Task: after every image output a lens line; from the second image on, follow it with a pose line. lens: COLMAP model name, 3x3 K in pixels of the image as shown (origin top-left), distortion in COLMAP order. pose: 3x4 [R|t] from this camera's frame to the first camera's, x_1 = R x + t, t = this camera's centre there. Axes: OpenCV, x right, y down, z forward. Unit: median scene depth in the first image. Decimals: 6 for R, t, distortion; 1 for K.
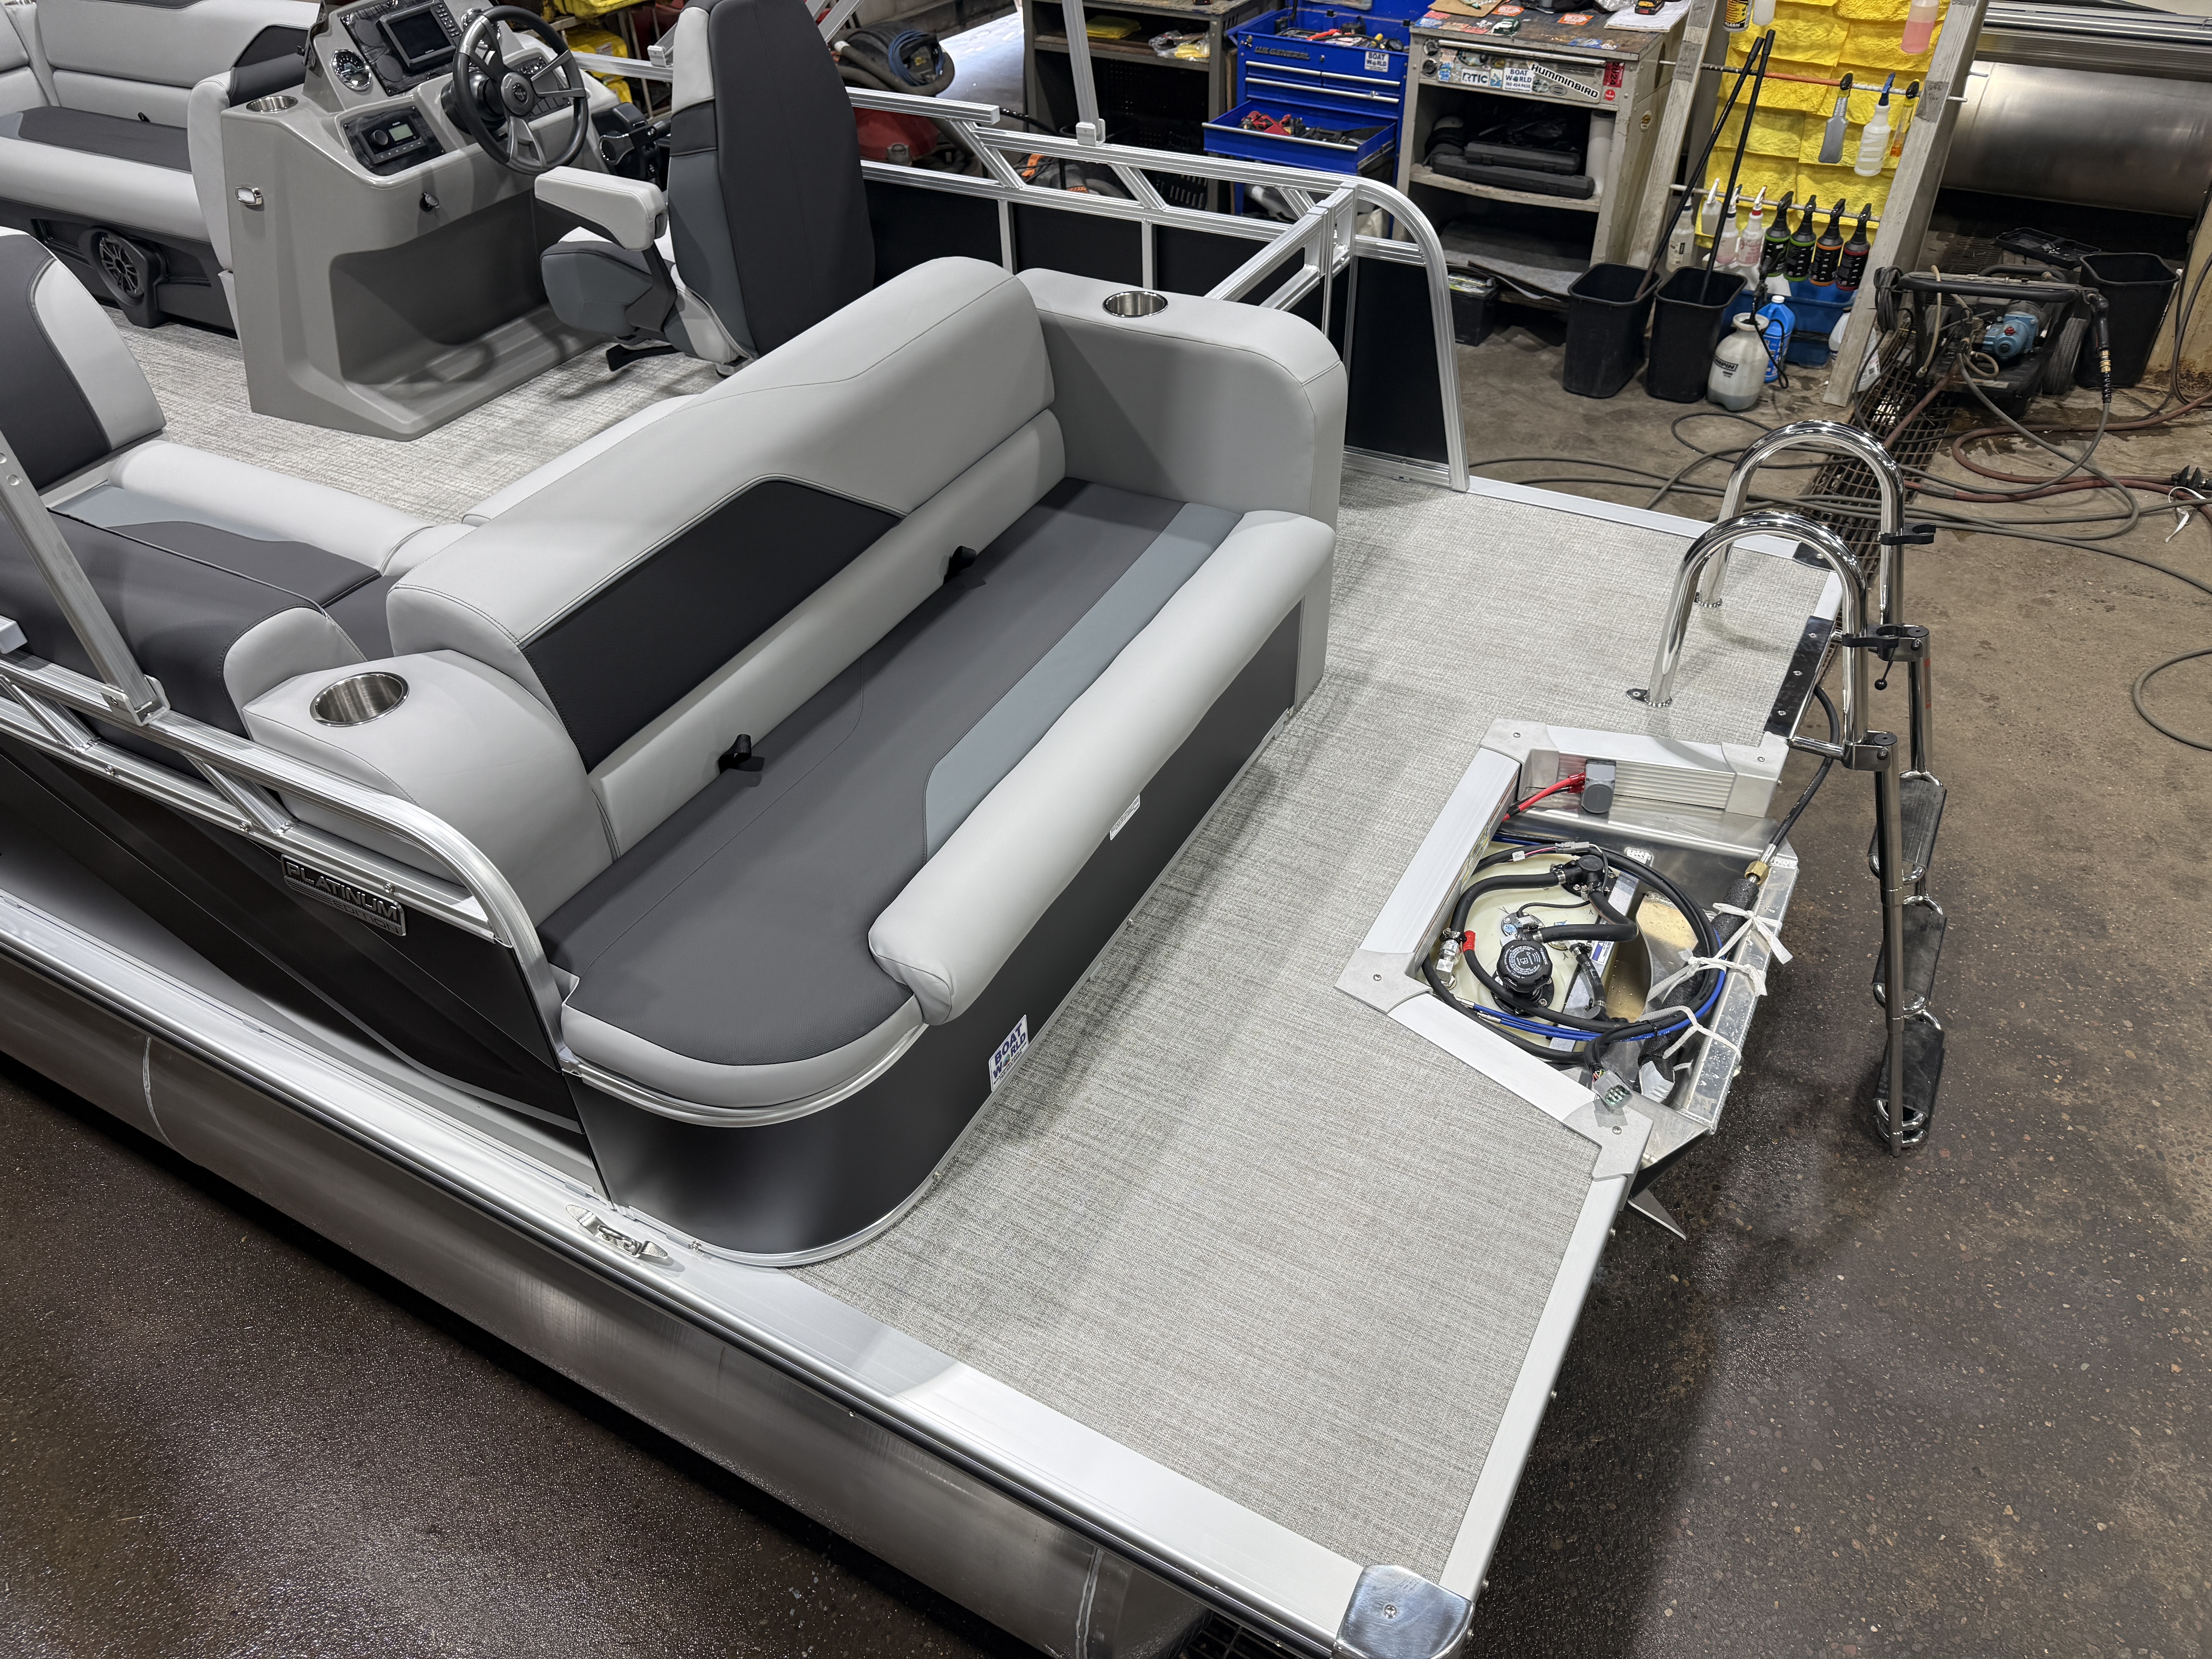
lens RADIAL K [[1560.5, 0, 1102.0], [0, 1560.5, 824.1], [0, 0, 1]] dist [0.029974, -0.036138]
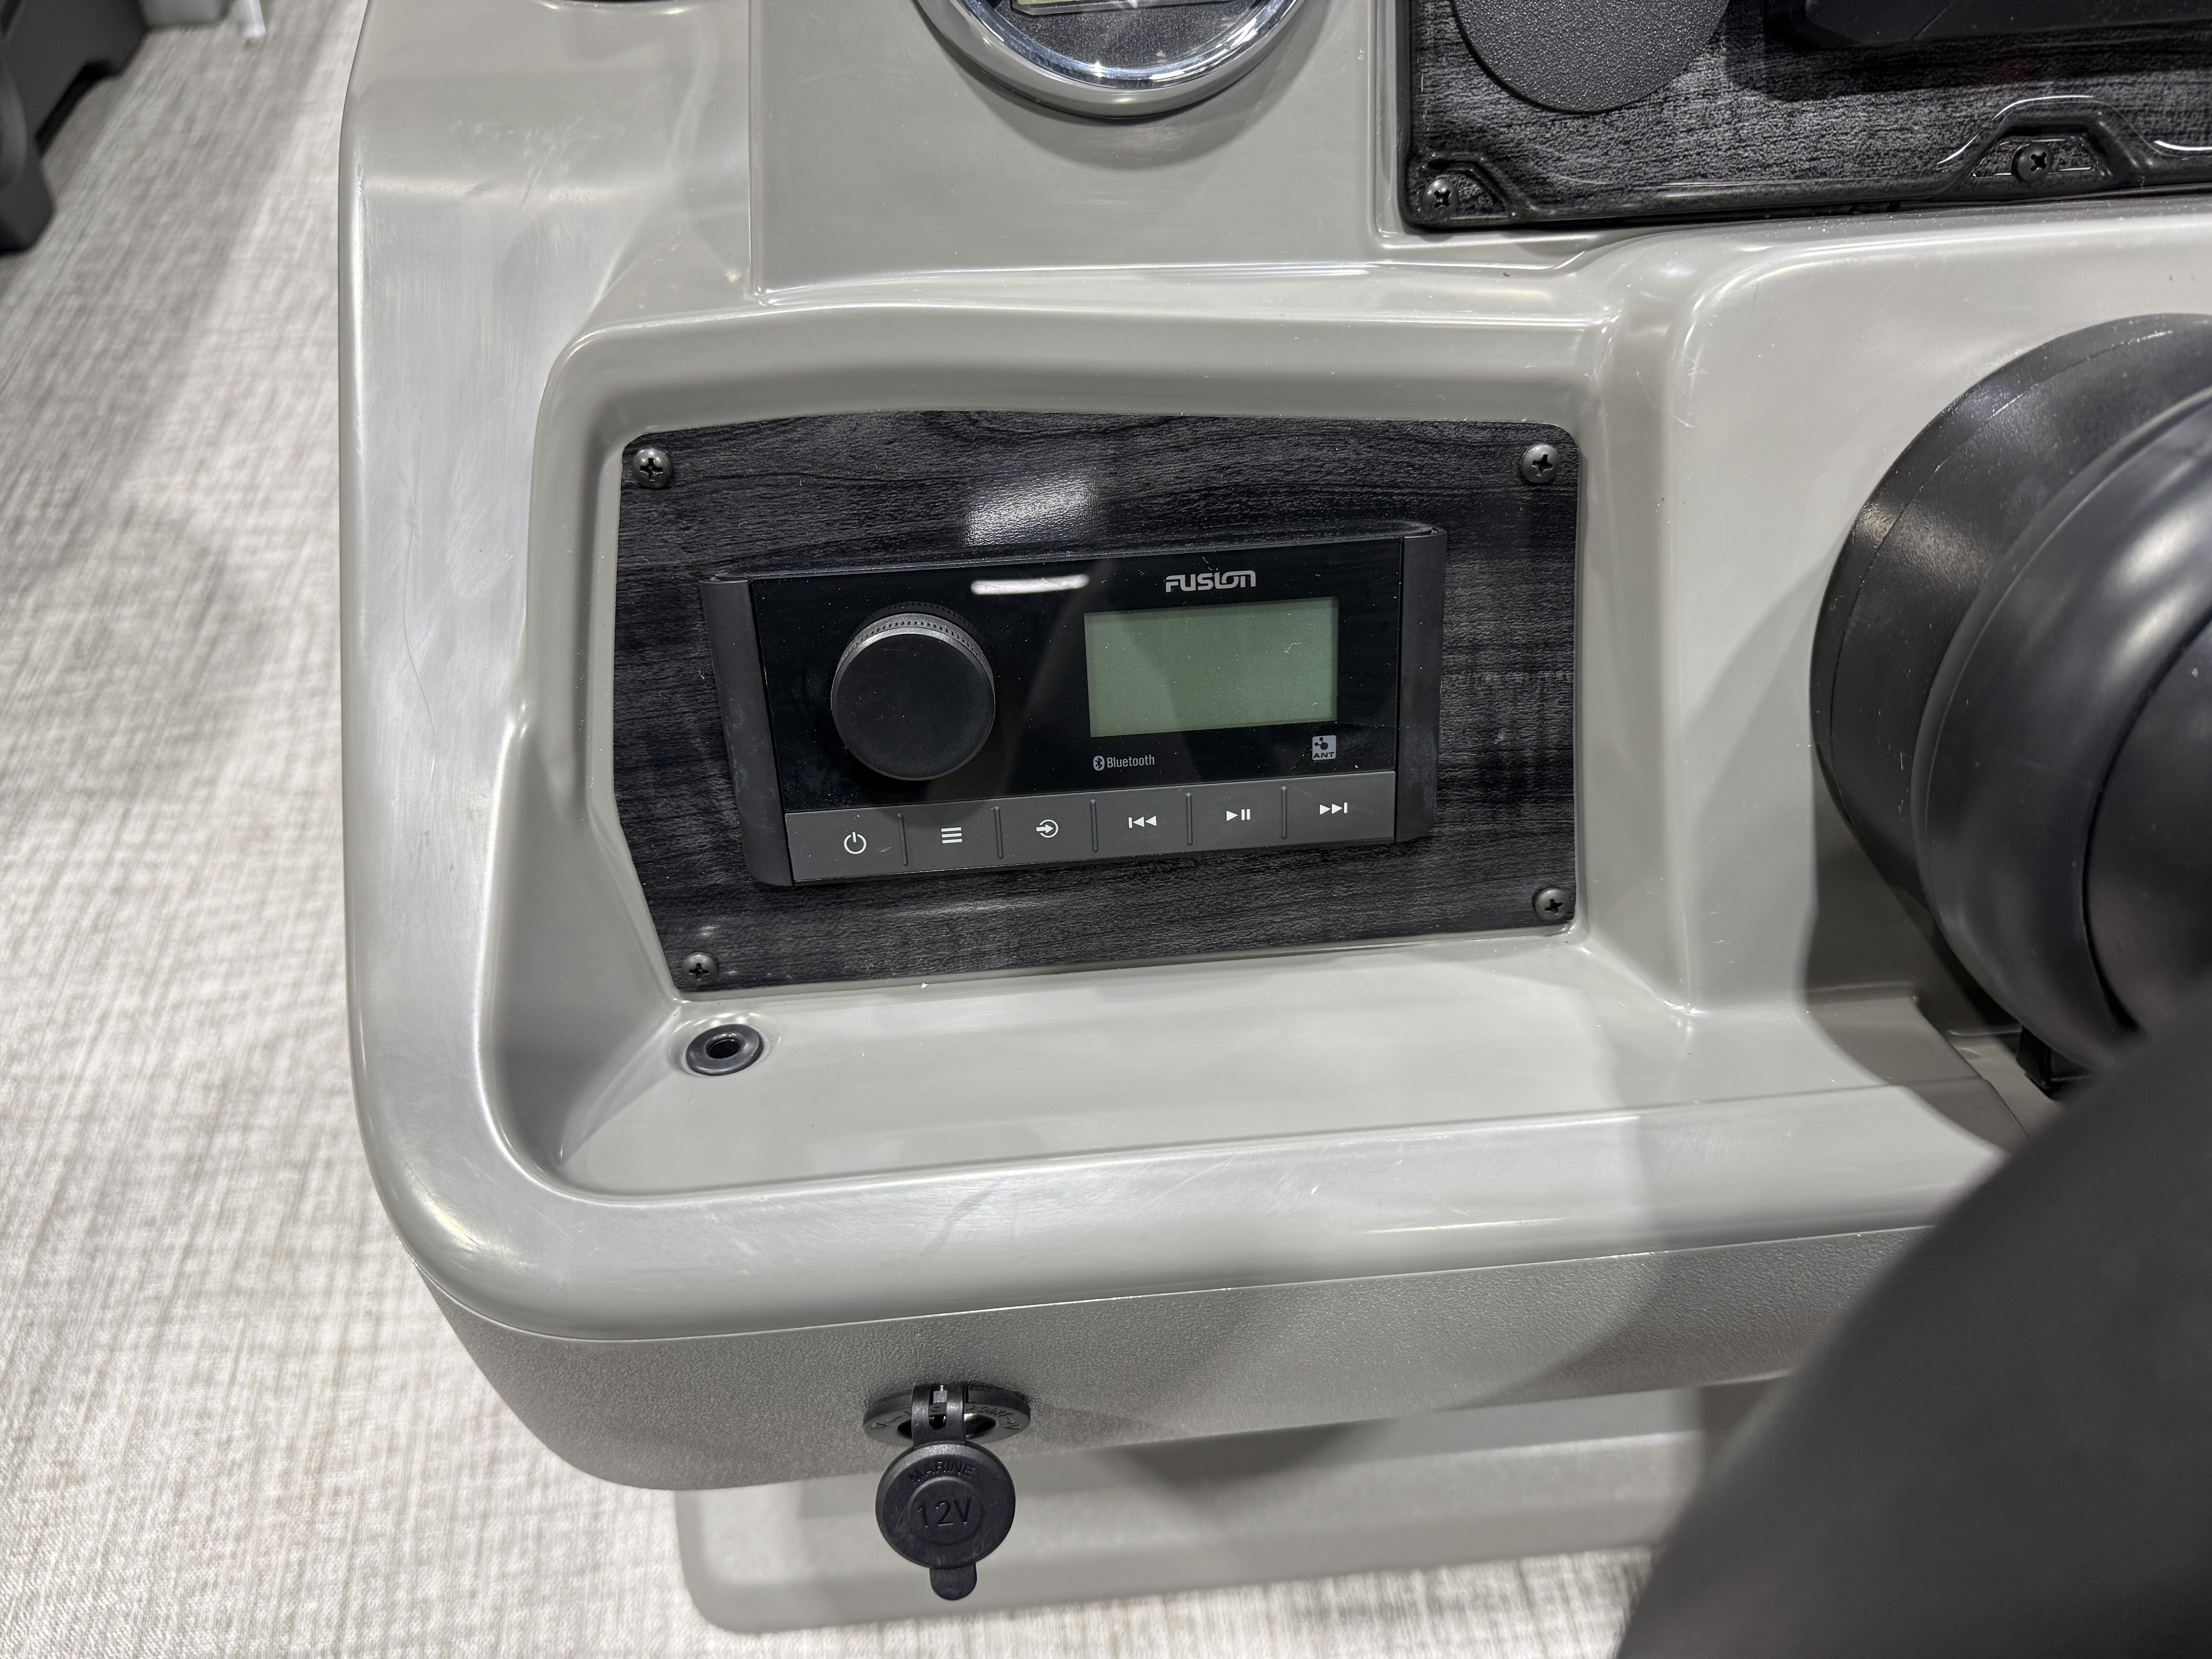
lens RADIAL K [[1560.5, 0, 1138.8], [0, 1560.5, 882.8], [0, 0, 1]] dist [0.029974, -0.036138]
pose [[0.581212, 0.653058, -0.485498, -0.395589], [-0.532049, 0.756396, 0.380511, -0.464826], [0.615724, 0.037151, 0.787085, 0.924762]]
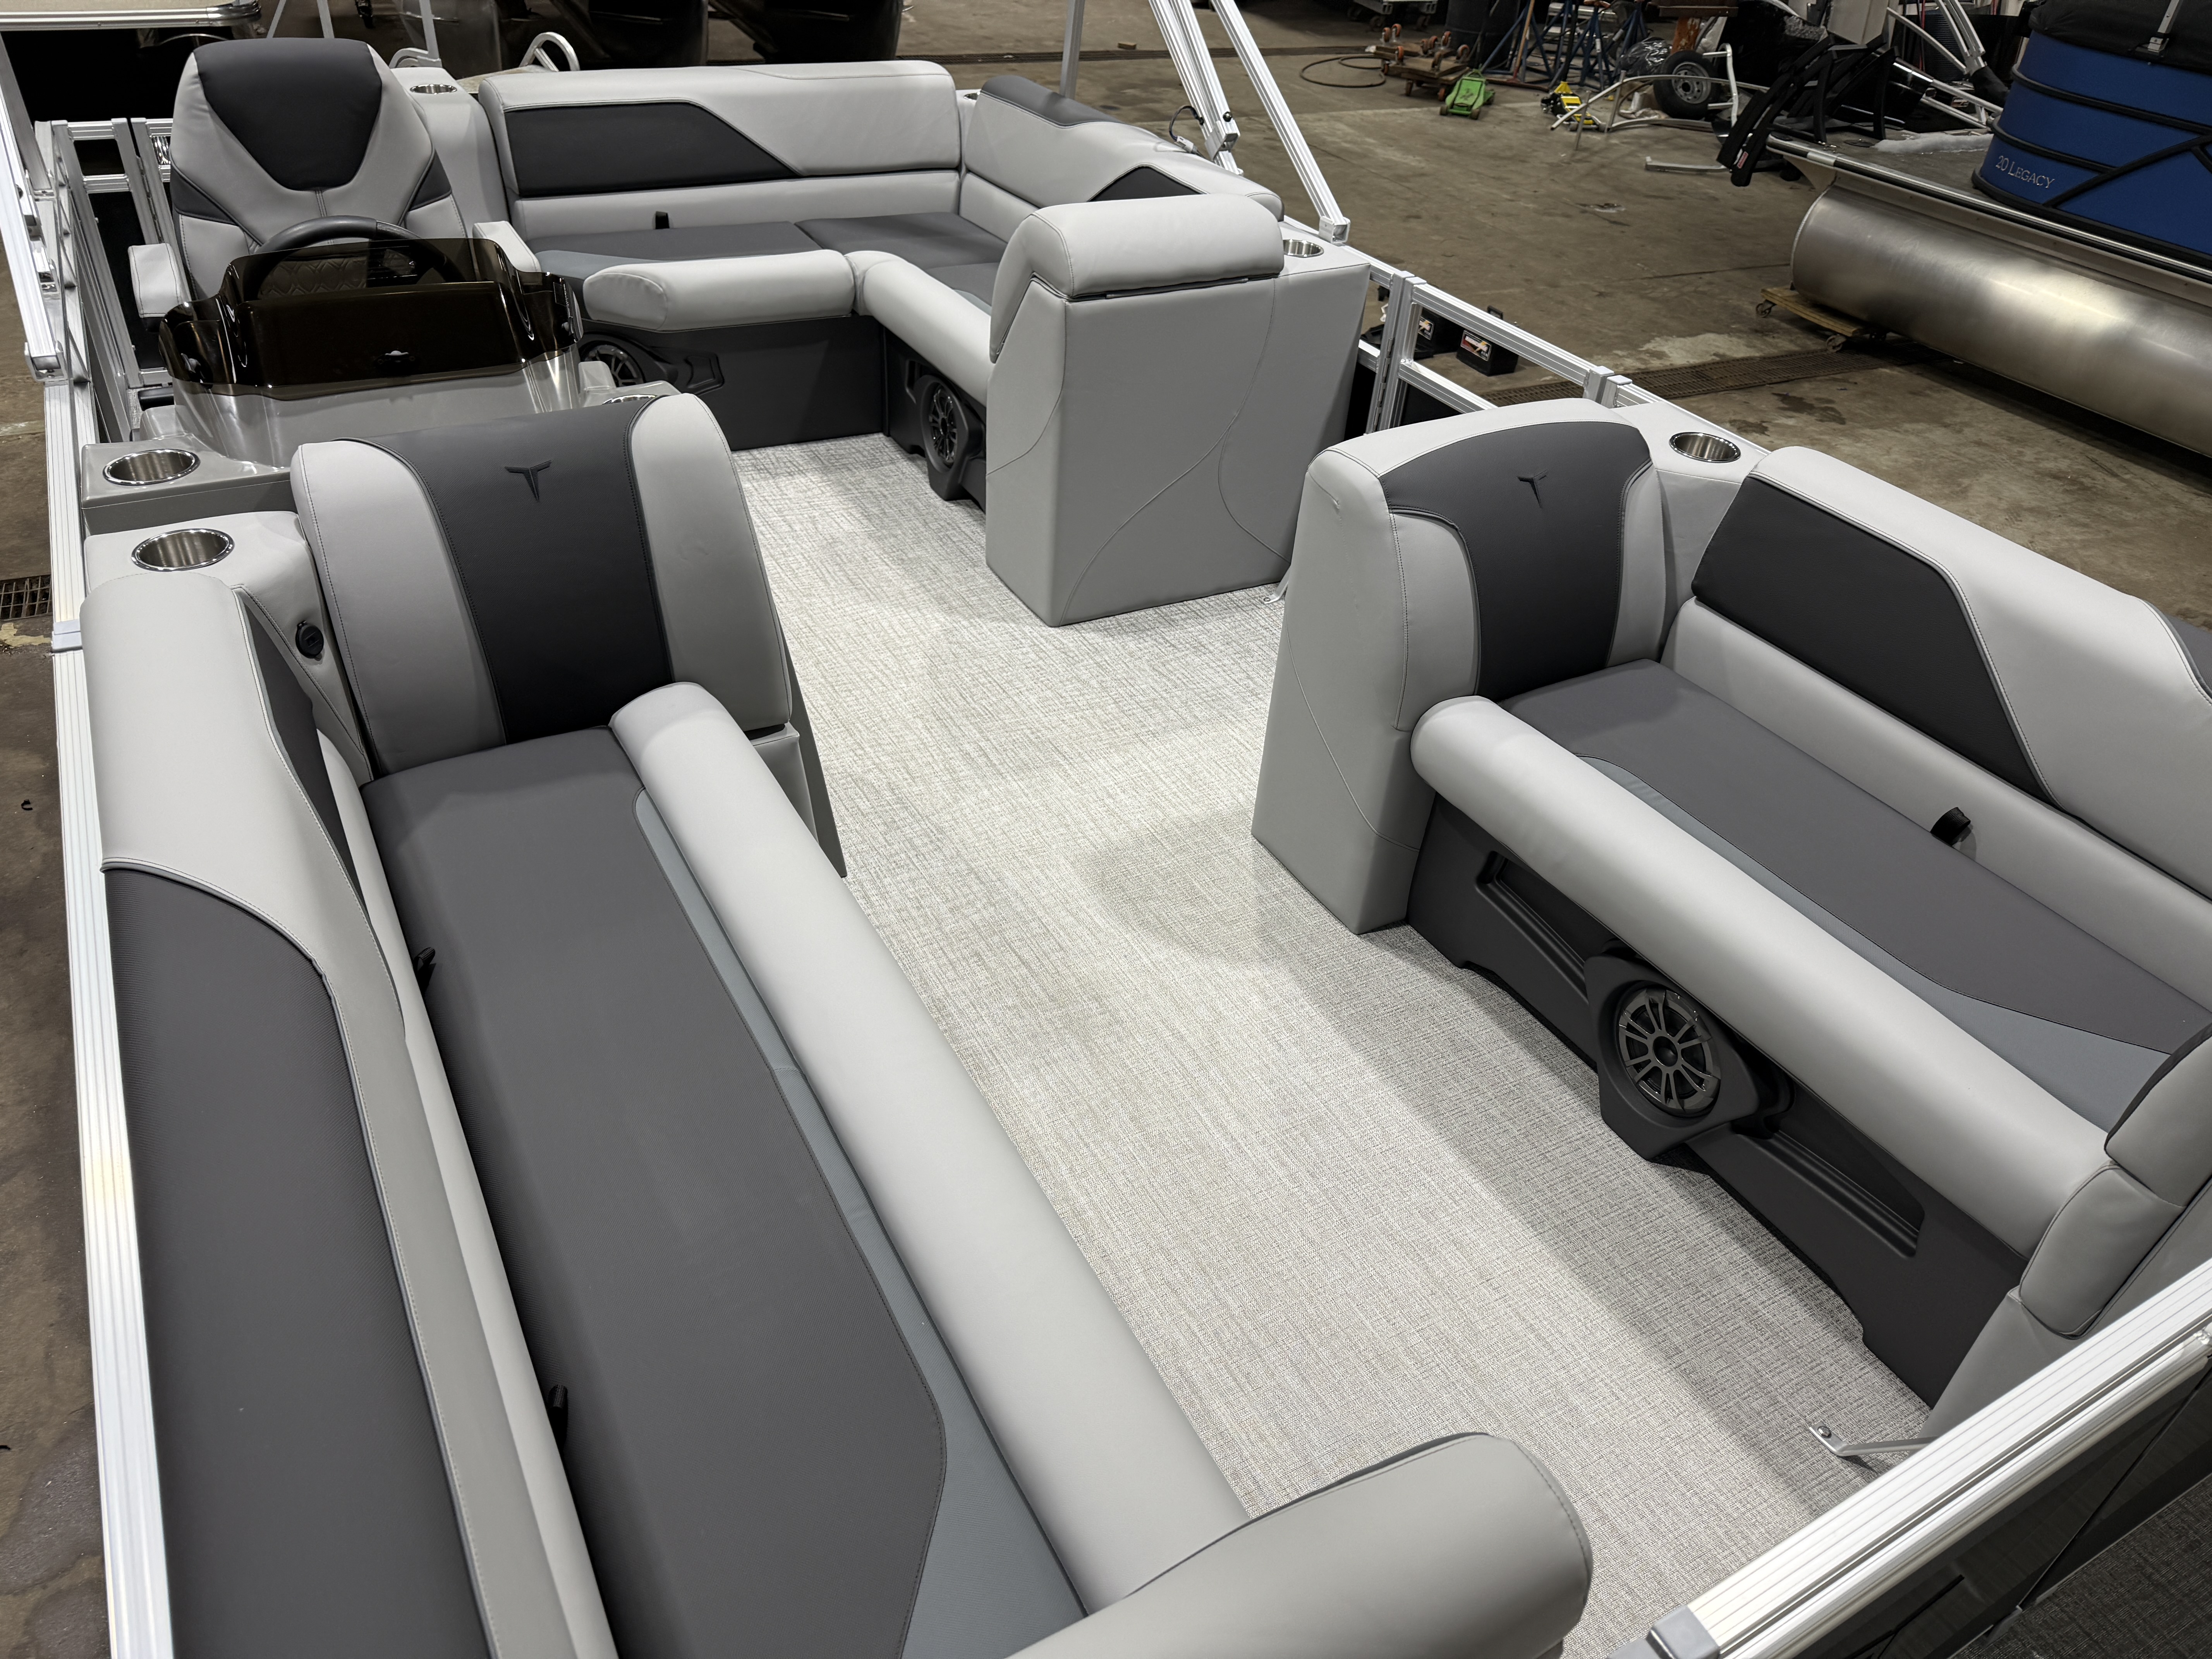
lens RADIAL K [[1560.5, 0, 1104.7], [0, 1560.5, 836.5], [0, 0, 1]] dist [0.029974, -0.036138]
pose [[-0.848353, -0.329762, 0.414191, -1.000915], [0.312944, 0.318693, 0.894707, -0.905503], [-0.427040, 0.888646, -0.167167, 1.171916]]
